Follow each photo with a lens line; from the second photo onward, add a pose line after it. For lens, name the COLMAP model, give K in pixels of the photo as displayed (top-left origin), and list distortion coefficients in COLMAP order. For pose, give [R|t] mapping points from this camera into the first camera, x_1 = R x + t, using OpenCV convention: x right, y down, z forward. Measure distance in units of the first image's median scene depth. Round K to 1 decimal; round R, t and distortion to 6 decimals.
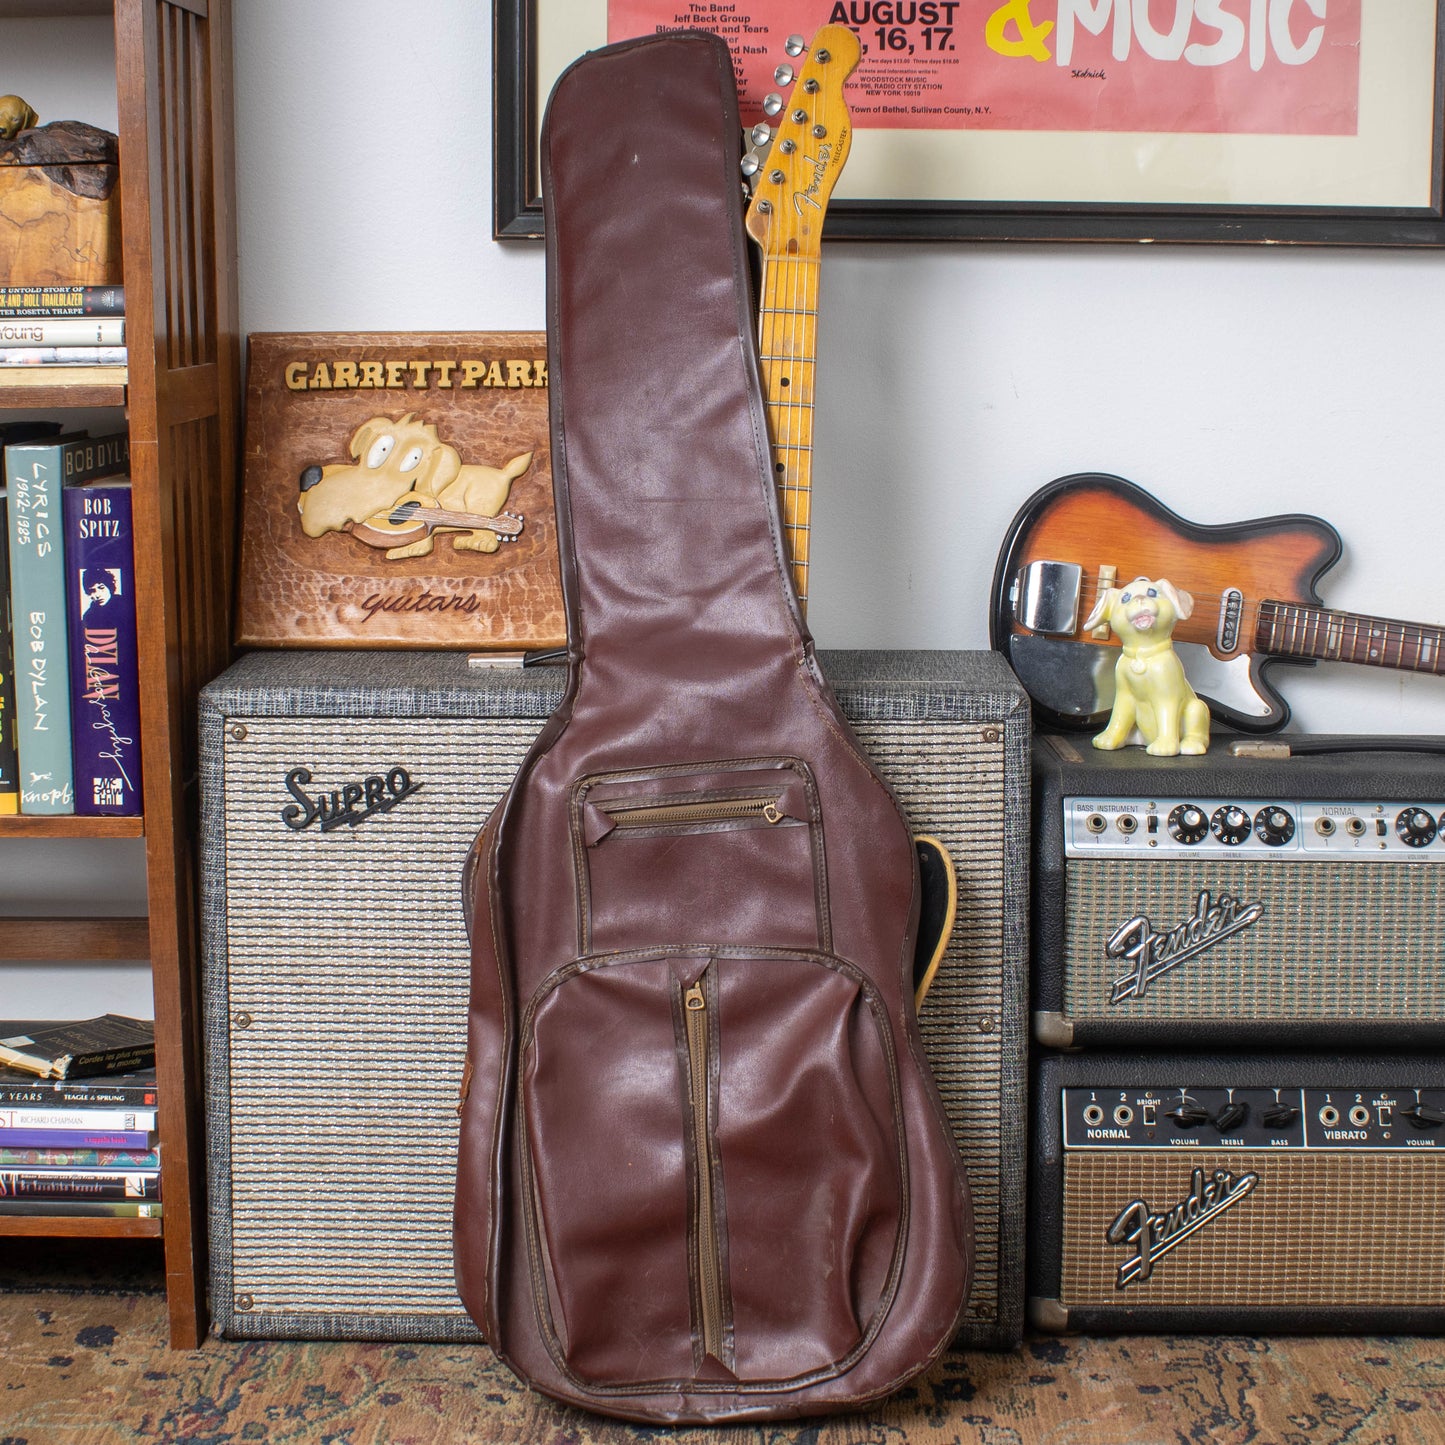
lens RADIAL K [[3861.0, 0, 617.4], [0, 3861.0, 678.1], [0, 0, 1]] dist [-0.106973, 0.000000]
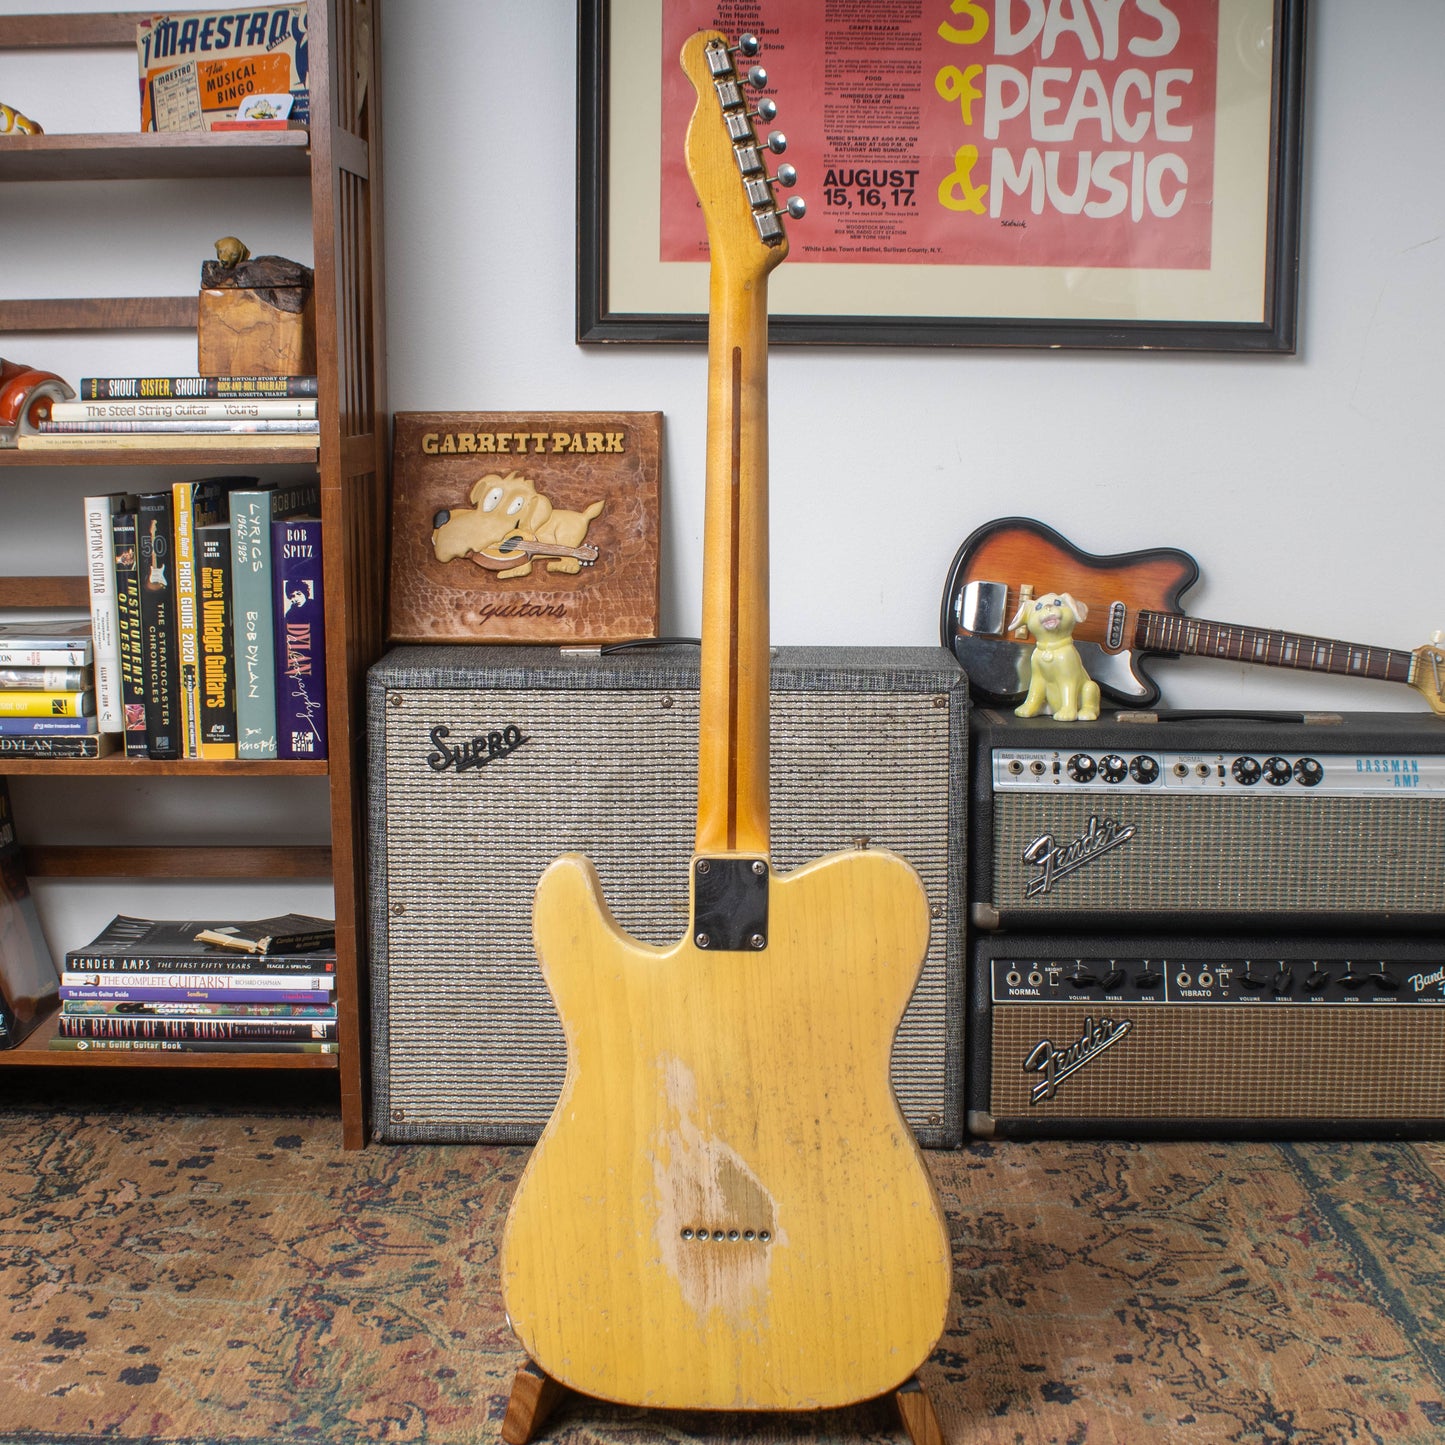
lens RADIAL K [[3861.0, 0, 695.3], [0, 3861.0, 854.8], [0, 0, 1]] dist [-0.106973, 0.000000]
pose [[0.999668, 0.000903, 0.025766, -0.026355], [-0.001365, 0.999838, 0.017932, 0.044123], [-0.025746, -0.017961, 0.999507, -0.380610]]
